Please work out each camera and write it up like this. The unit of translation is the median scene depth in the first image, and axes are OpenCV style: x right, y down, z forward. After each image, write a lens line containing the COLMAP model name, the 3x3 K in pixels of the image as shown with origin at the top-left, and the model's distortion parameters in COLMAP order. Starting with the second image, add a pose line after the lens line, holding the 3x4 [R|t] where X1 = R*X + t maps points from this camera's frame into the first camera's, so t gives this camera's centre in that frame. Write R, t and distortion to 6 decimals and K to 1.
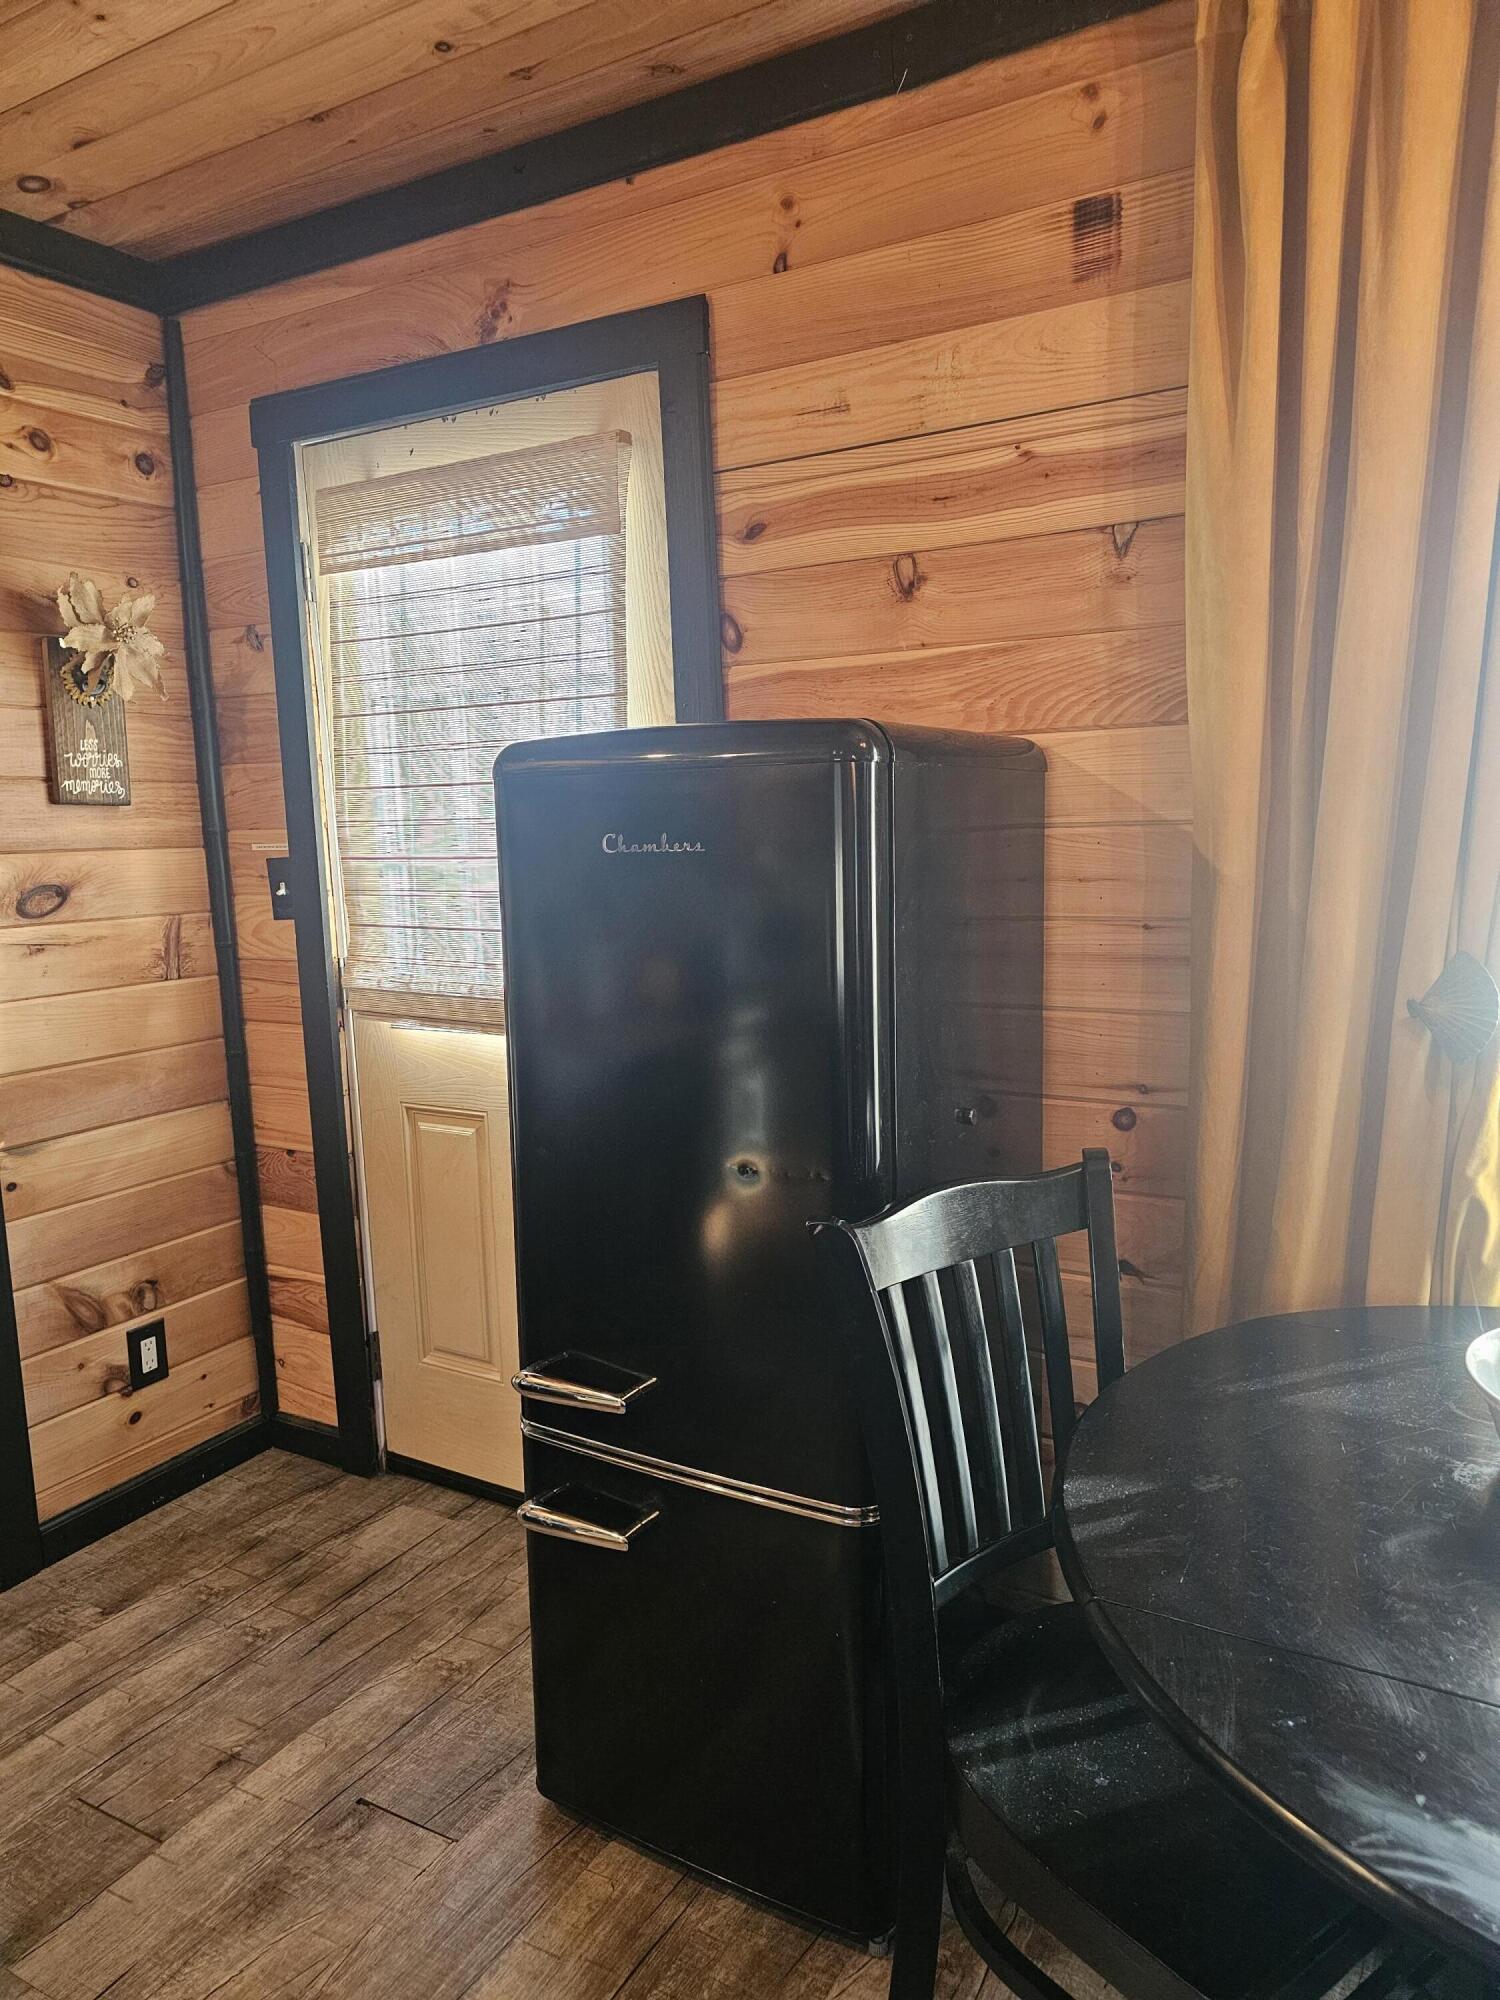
lens RADIAL K [[1336.9, 0, 761.0], [0, 1336.9, 1000.5], [0, 0, 1]] dist [0.036917, -0.029626]
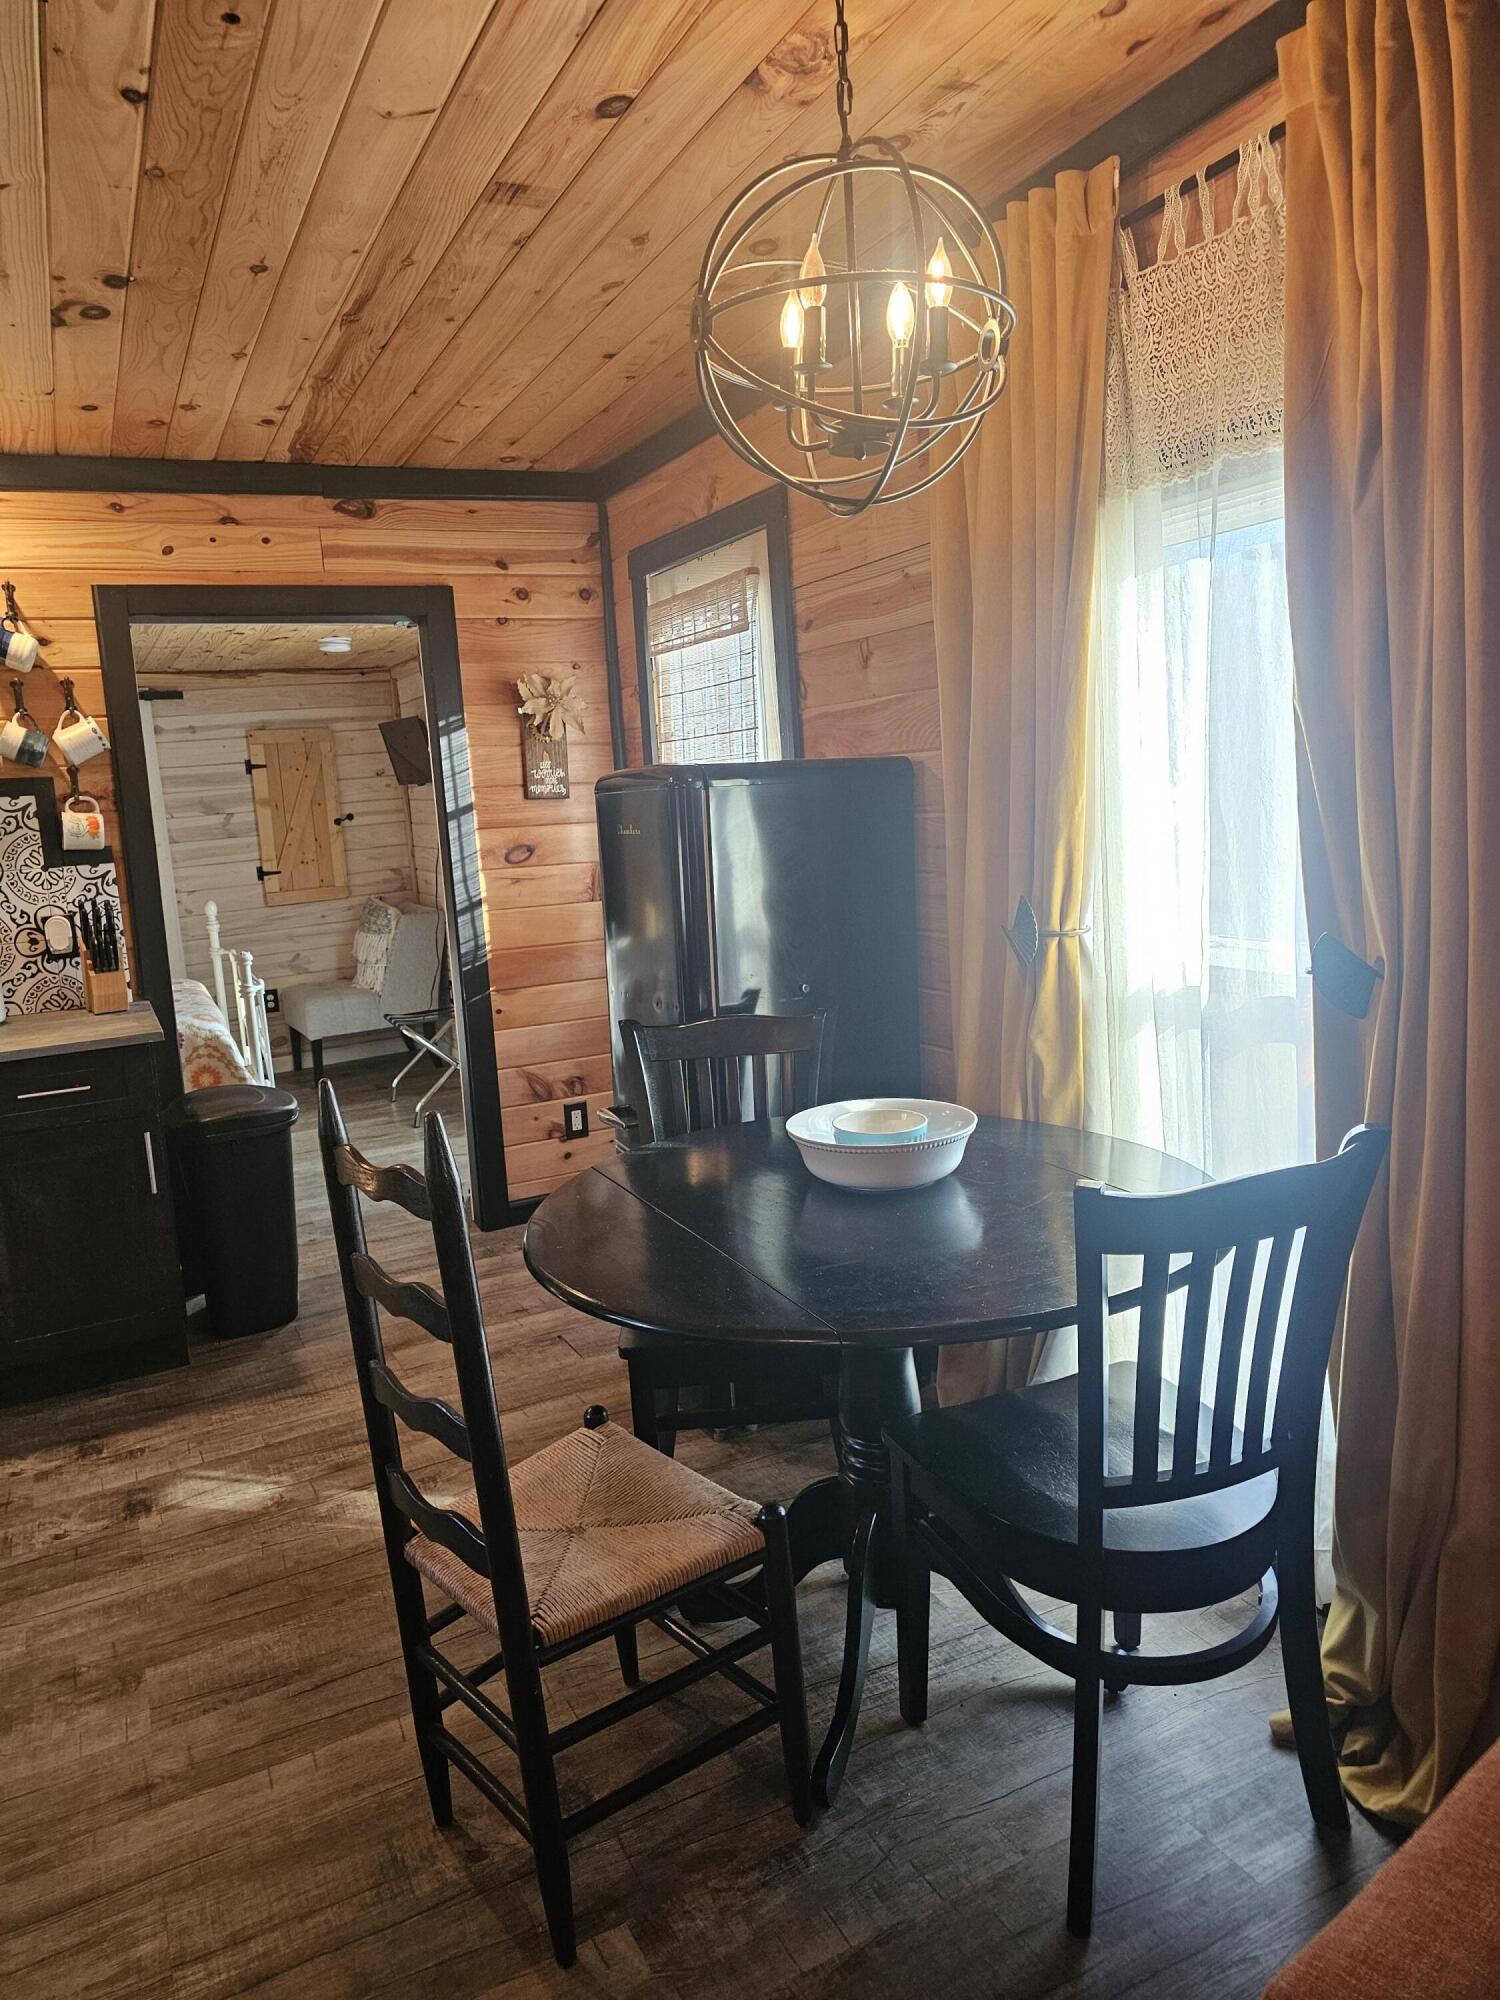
lens RADIAL K [[1336.9, 0, 754.7], [0, 1336.9, 988.6], [0, 0, 1]] dist [0.036917, -0.029626]
pose [[0.835578, 0.059774, -0.546110, 0.720697], [-0.039414, 0.998024, 0.048931, 0.004696], [0.547956, -0.019361, 0.836283, -0.321811]]
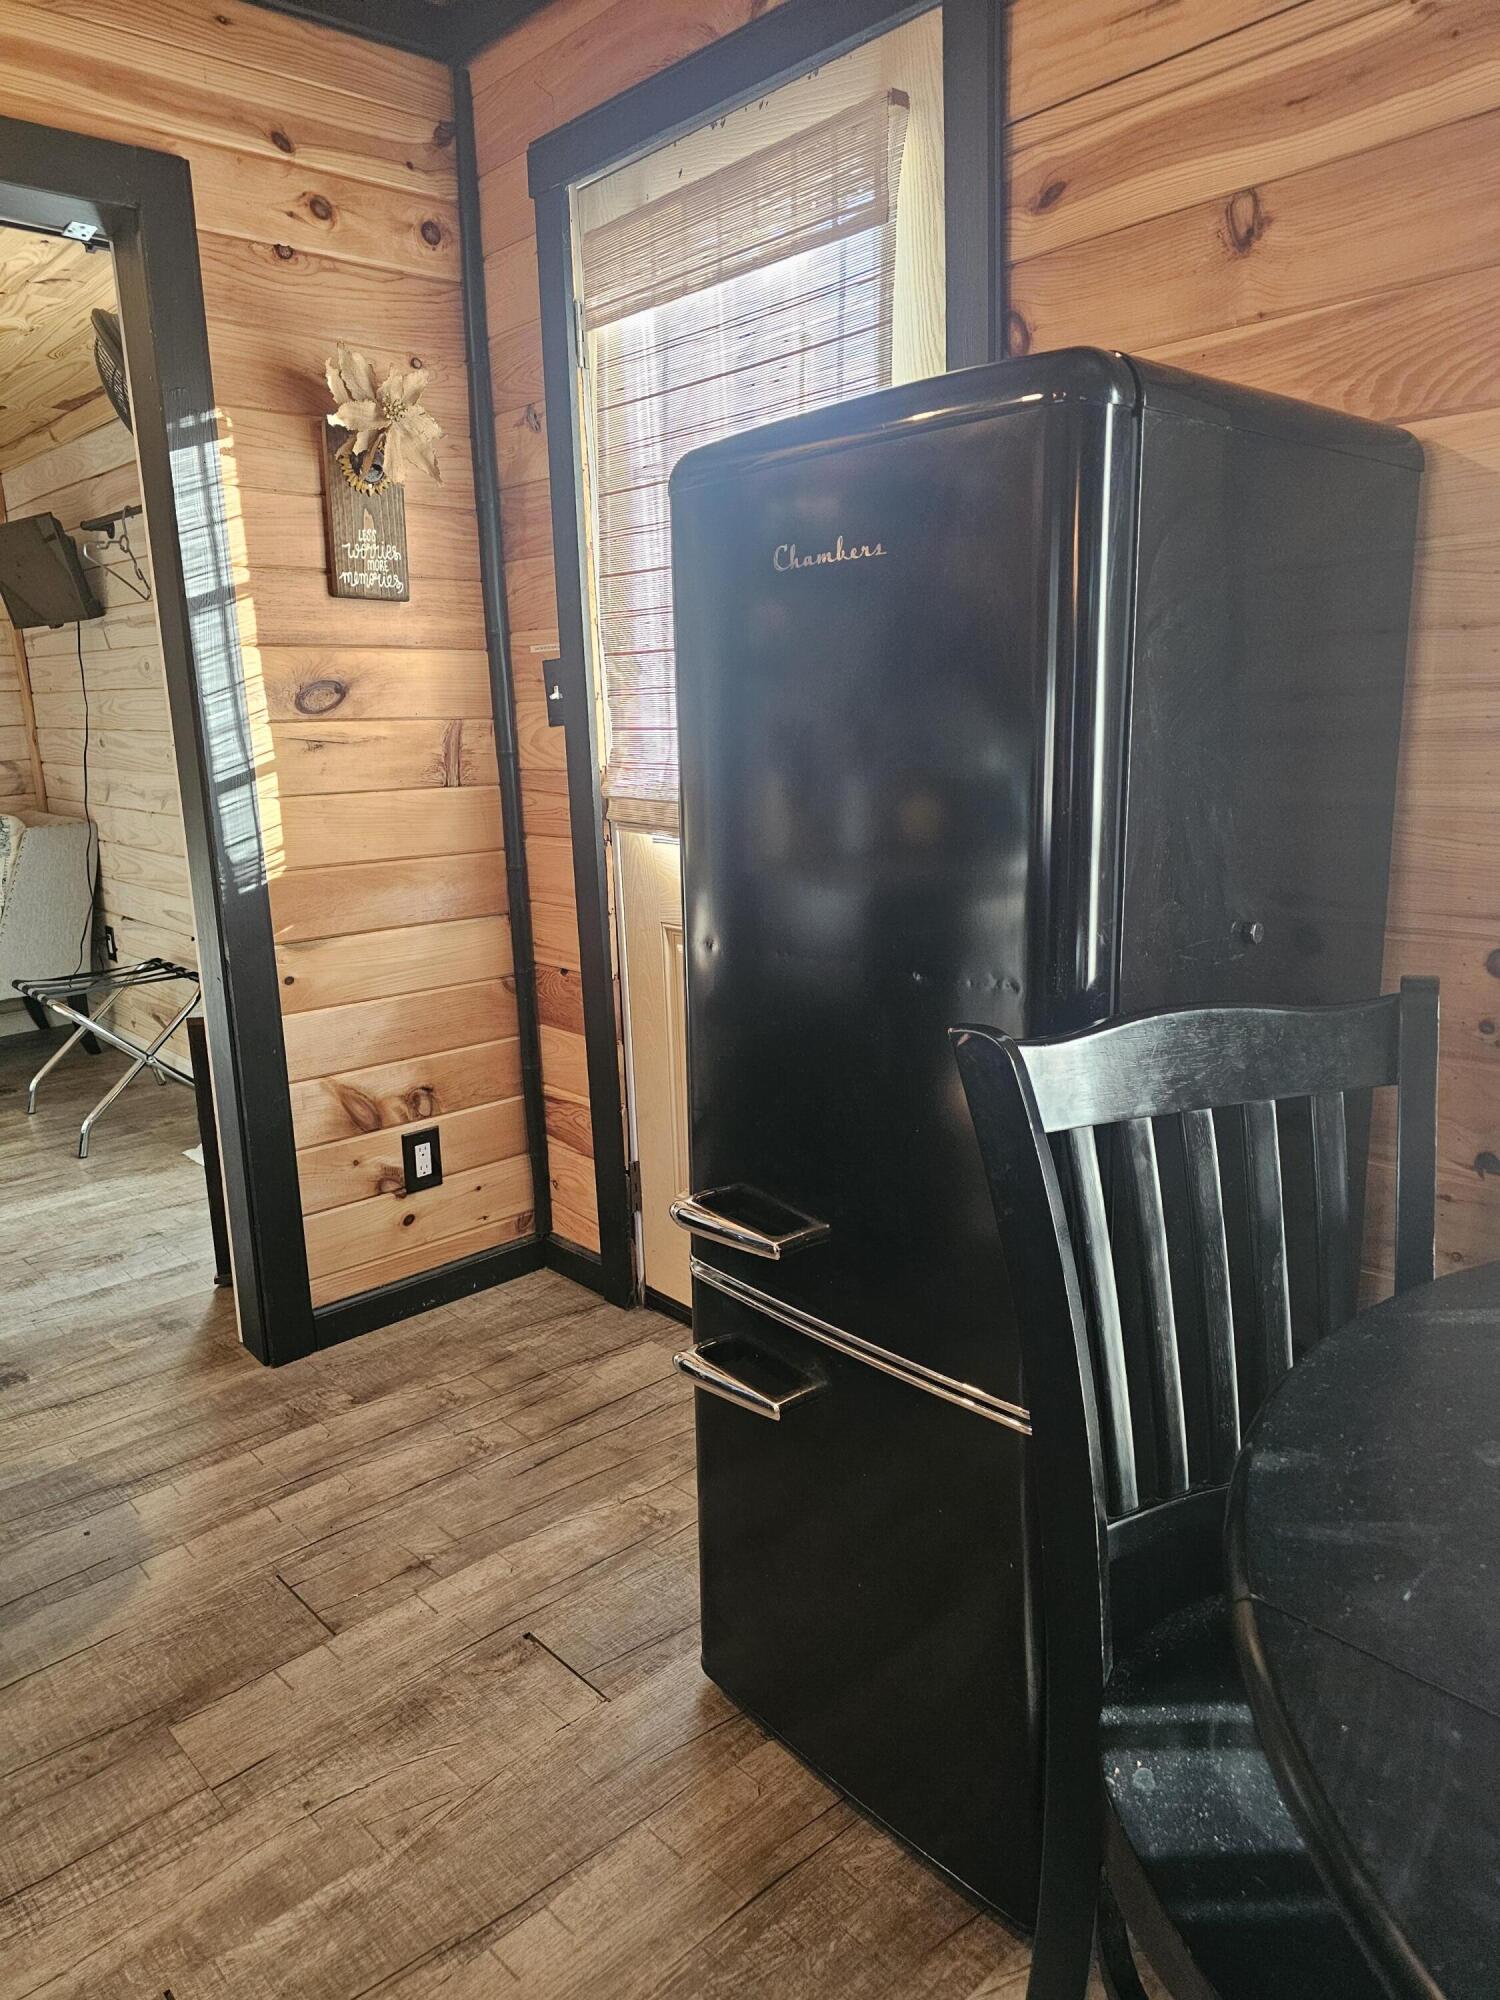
lens RADIAL K [[1336.9, 0, 755.8], [0, 1336.9, 988.4], [0, 0, 1]] dist [0.036917, -0.029626]
pose [[0.952535, 0.062631, -0.297918, 0.081891], [-0.039739, 0.995816, 0.082291, 0.046789], [0.301826, -0.066546, 0.951038, 0.143646]]
